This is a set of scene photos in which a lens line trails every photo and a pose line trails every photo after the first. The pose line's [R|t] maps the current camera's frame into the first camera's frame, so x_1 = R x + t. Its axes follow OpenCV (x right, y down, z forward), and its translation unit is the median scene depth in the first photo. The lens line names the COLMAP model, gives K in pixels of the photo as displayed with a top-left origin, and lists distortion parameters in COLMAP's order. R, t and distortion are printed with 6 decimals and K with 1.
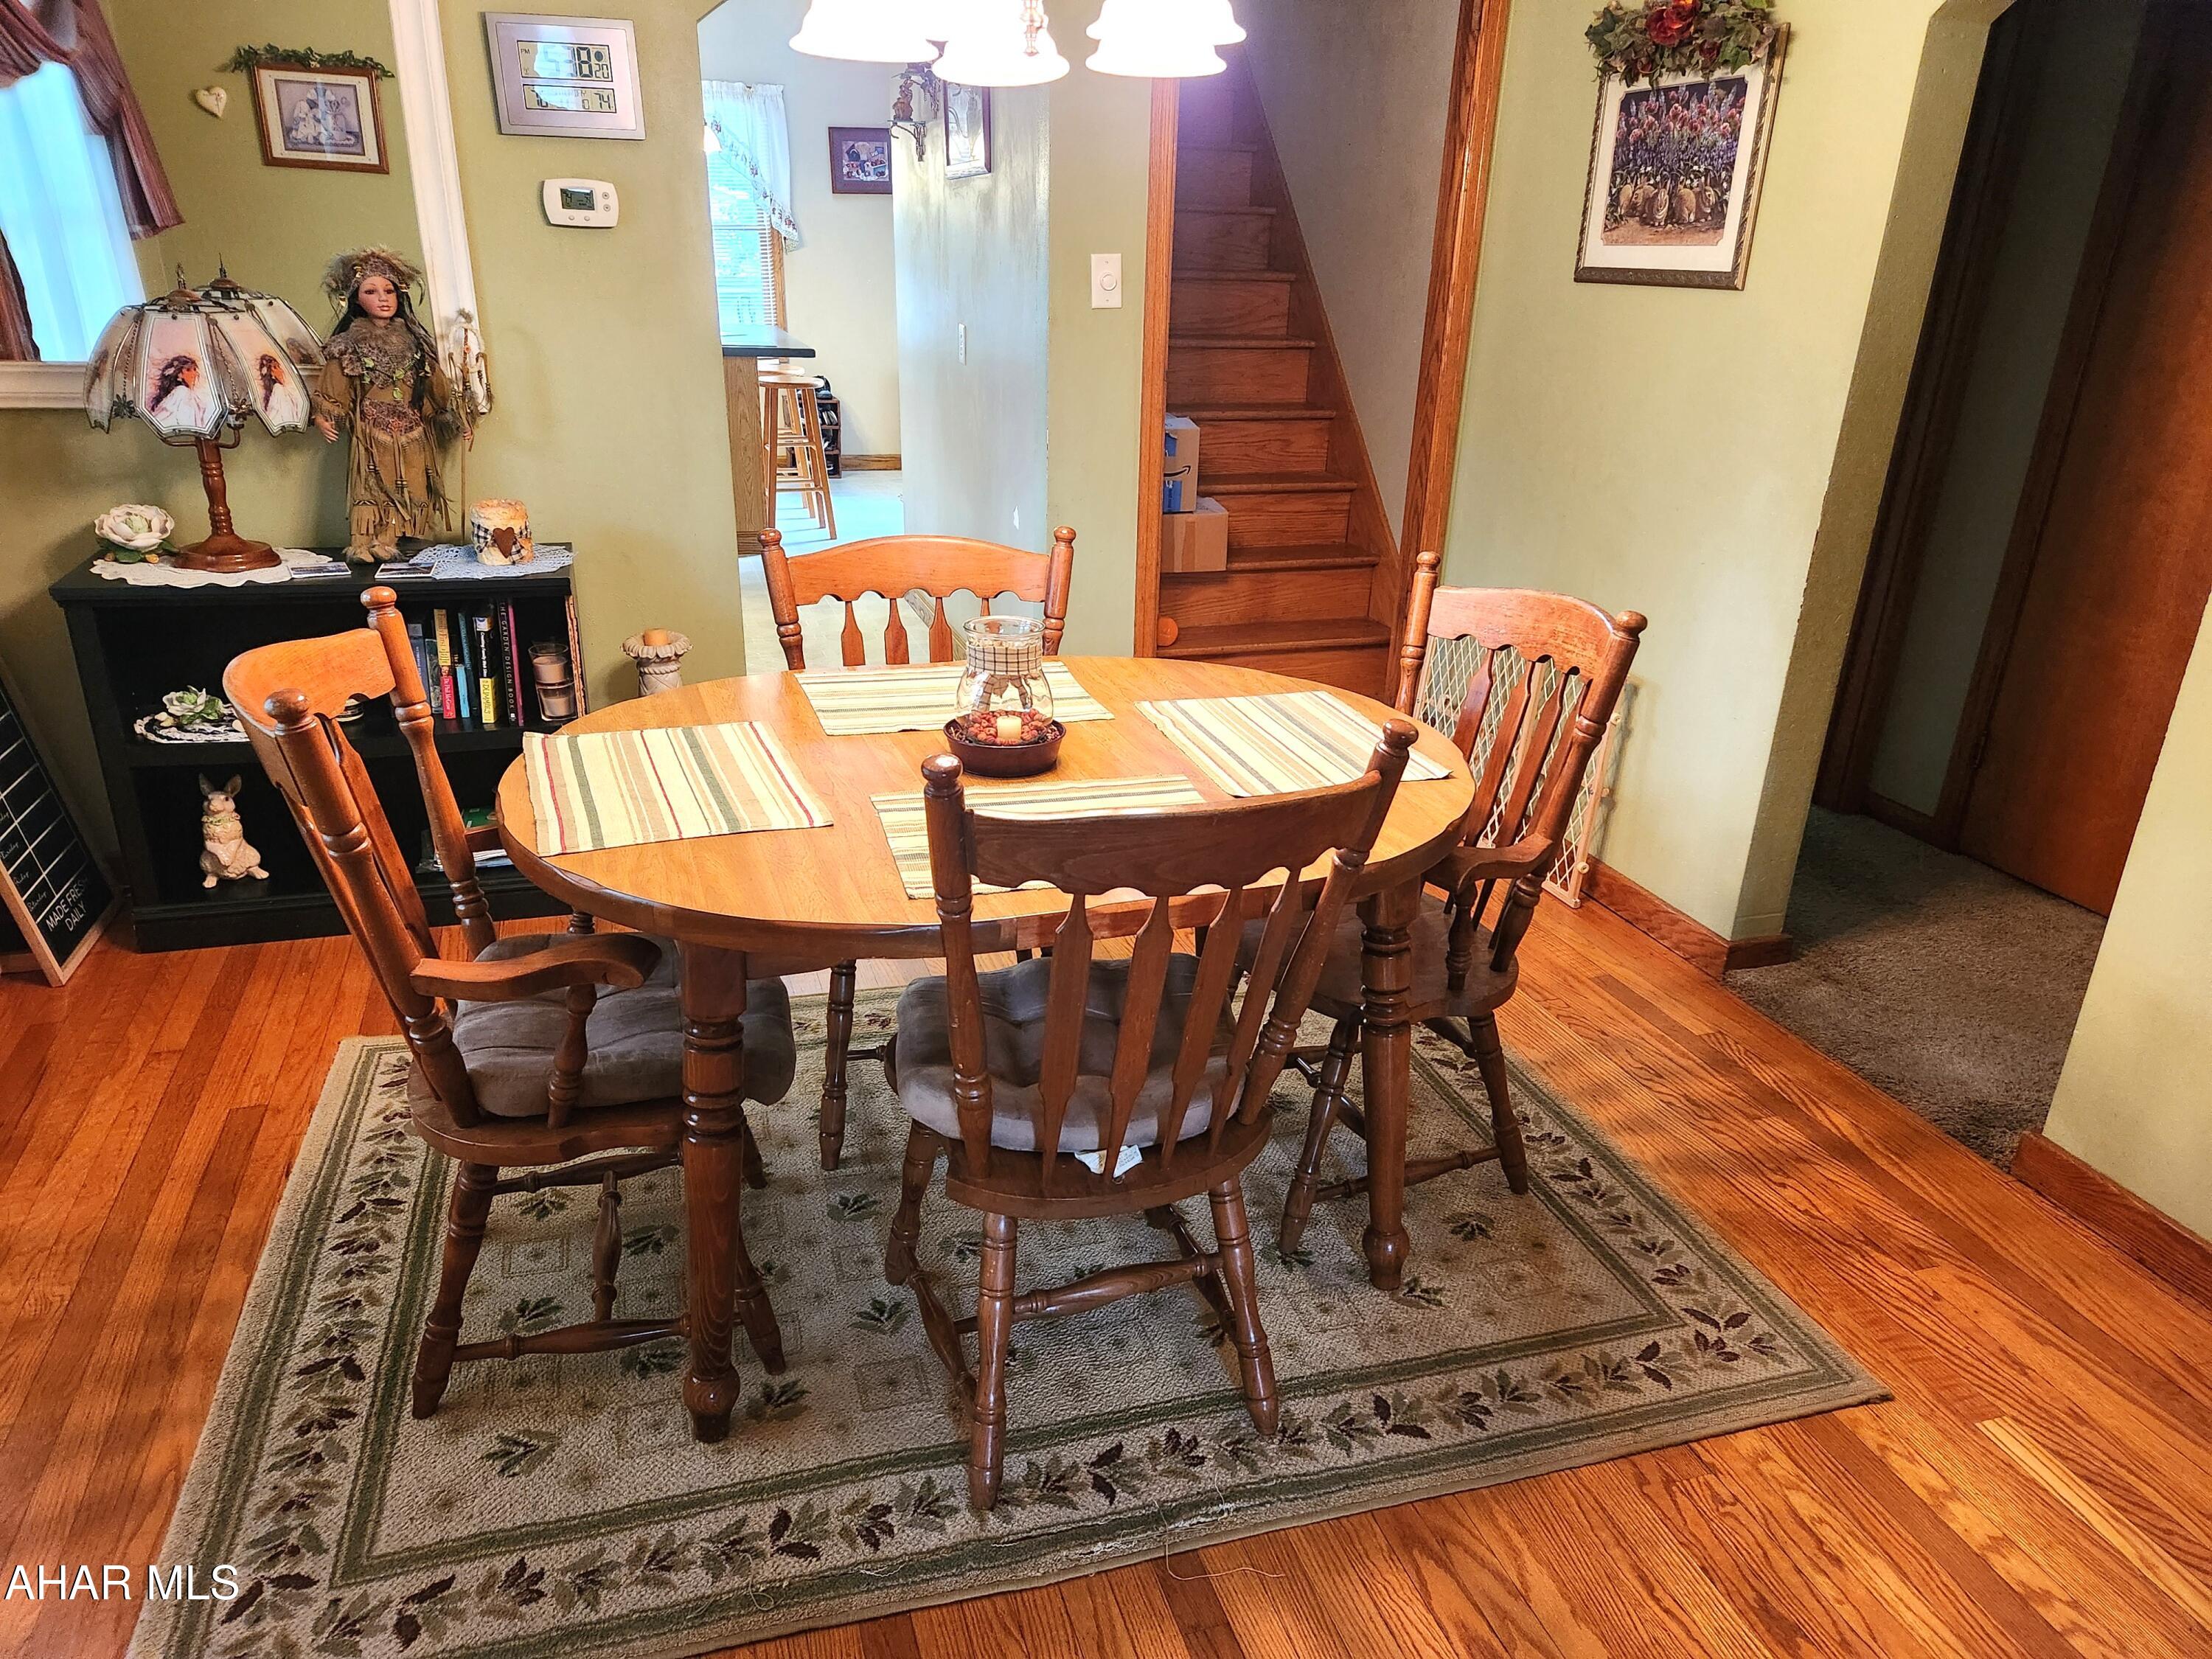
lens RADIAL K [[1481.9, 0, 1125.2], [0, 1481.9, 843.1], [0, 0, 1]] dist [0.077813, -0.061750]
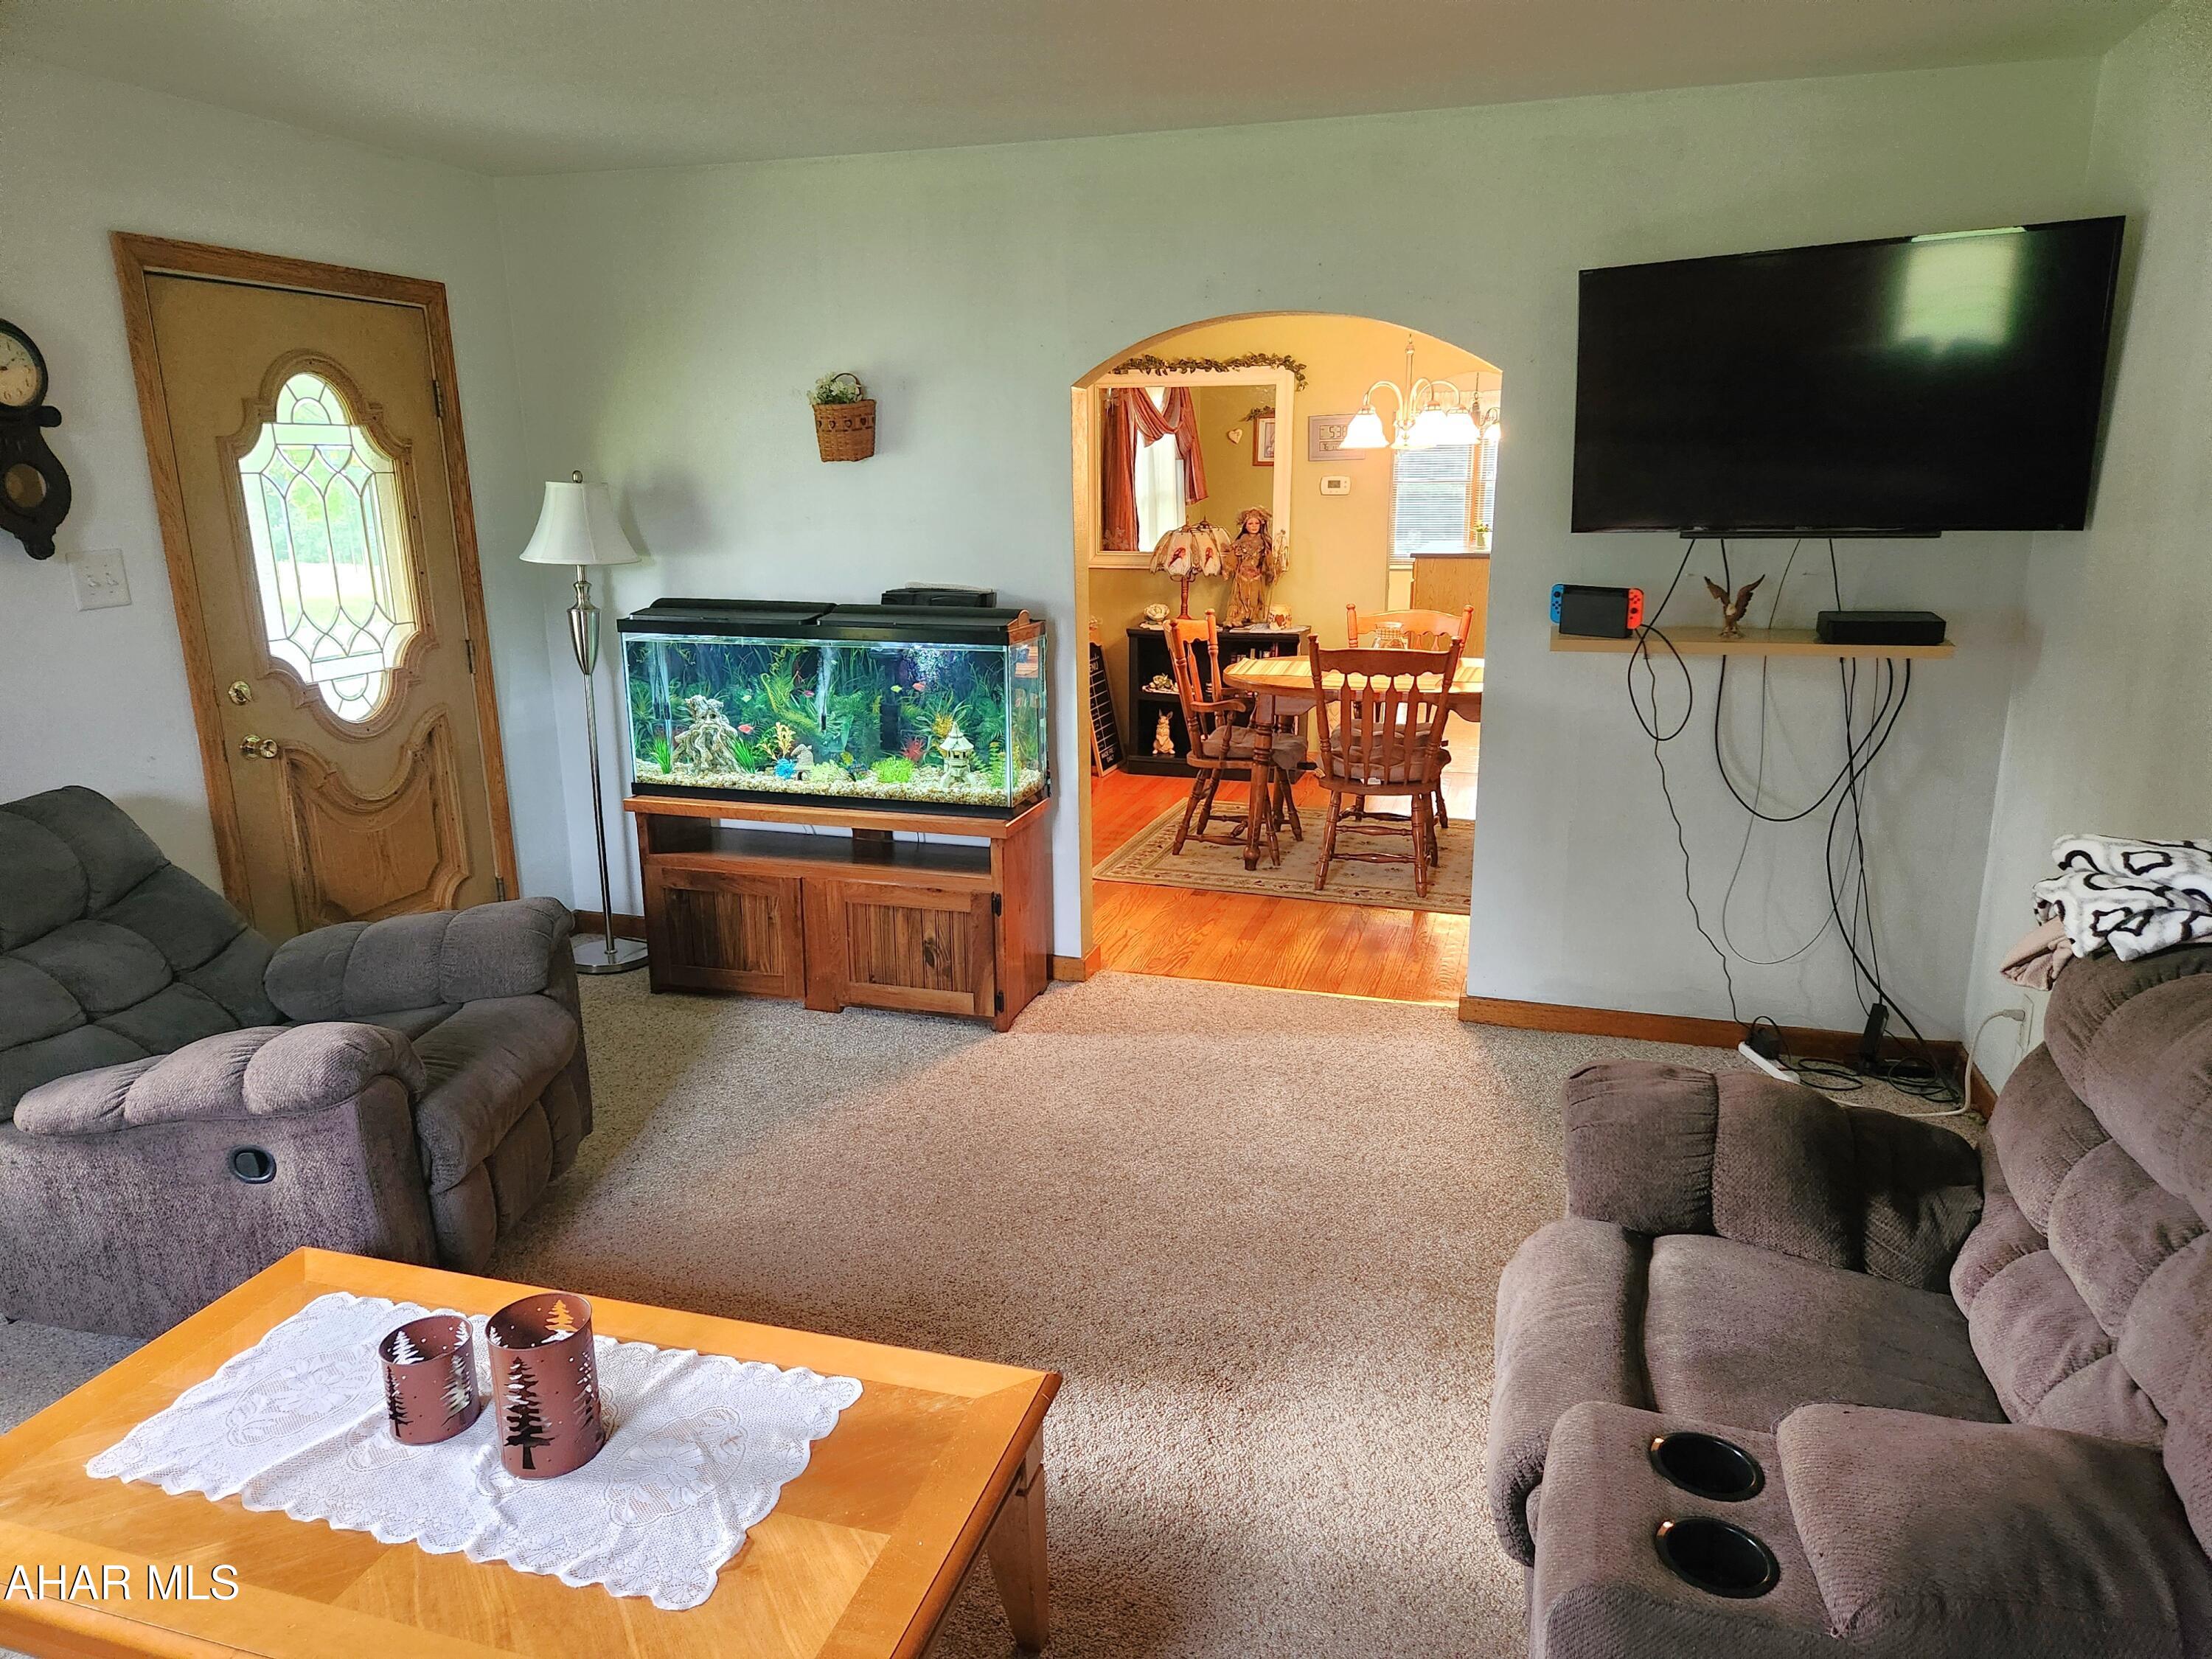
lens RADIAL K [[1481.9, 0, 1091.9], [0, 1481.9, 844.7], [0, 0, 1]] dist [0.077813, -0.061750]
pose [[0.807822, 0.107332, -0.579571, 0.778038], [-0.188526, 0.978678, -0.081530, 0.409943], [0.558463, 0.175126, 0.810833, -1.061794]]
